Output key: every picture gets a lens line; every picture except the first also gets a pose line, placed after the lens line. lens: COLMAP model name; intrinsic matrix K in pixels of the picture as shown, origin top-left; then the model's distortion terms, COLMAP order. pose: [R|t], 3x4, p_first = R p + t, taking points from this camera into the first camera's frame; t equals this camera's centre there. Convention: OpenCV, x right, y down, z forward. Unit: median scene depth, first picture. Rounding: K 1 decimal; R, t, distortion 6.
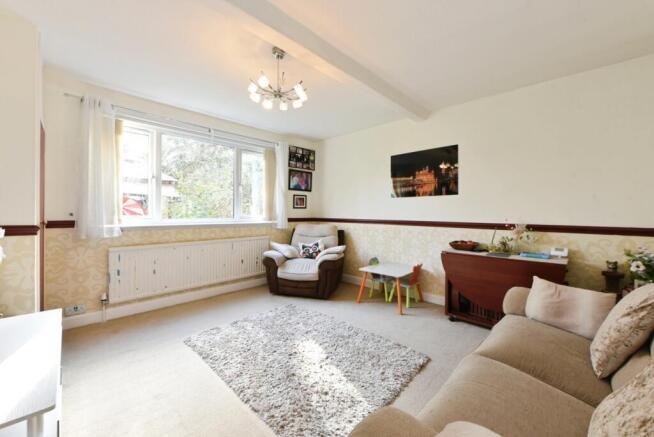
lens RADIAL K [[253.3, 0, 330.3], [0, 253.3, 214.5], [0, 0, 1]] dist [-0.009072, 0.000088]
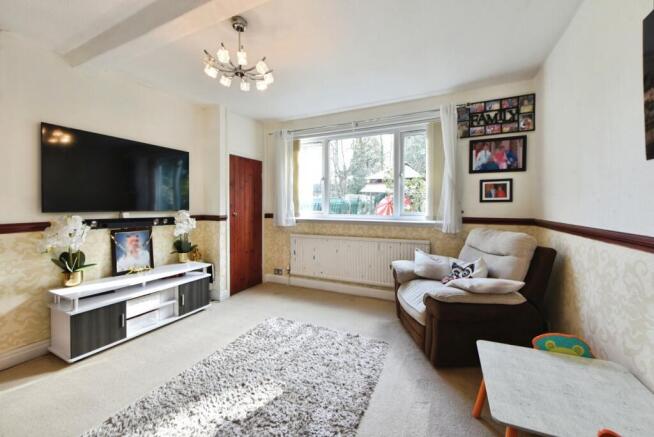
lens RADIAL K [[253.3, 0, 337.0], [0, 253.3, 208.7], [0, 0, 1]] dist [-0.009072, 0.000088]
pose [[0.331095, -0.000851, -0.943597, 0.423256], [-0.012655, 0.999906, -0.005342, -0.001097], [0.943513, 0.013710, 0.331053, 0.613549]]
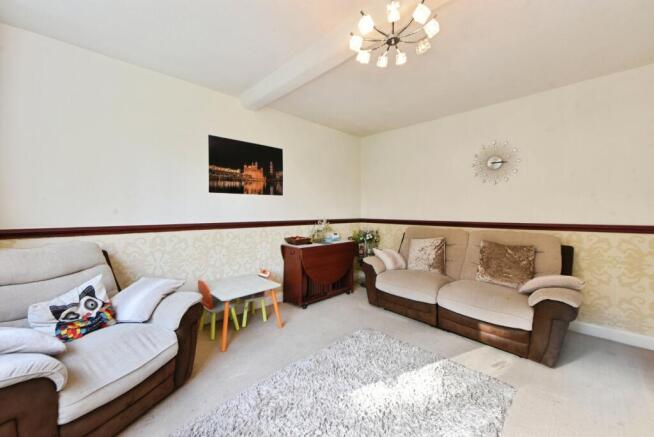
lens RADIAL K [[253.3, 0, 326.4], [0, 253.3, 215.6], [0, 0, 1]] dist [-0.009072, 0.000088]
pose [[0.027262, -0.009935, 0.999579, -0.512050], [0.025875, 0.999623, 0.009230, 0.002371], [-0.999293, 0.025612, 0.027509, 0.695199]]
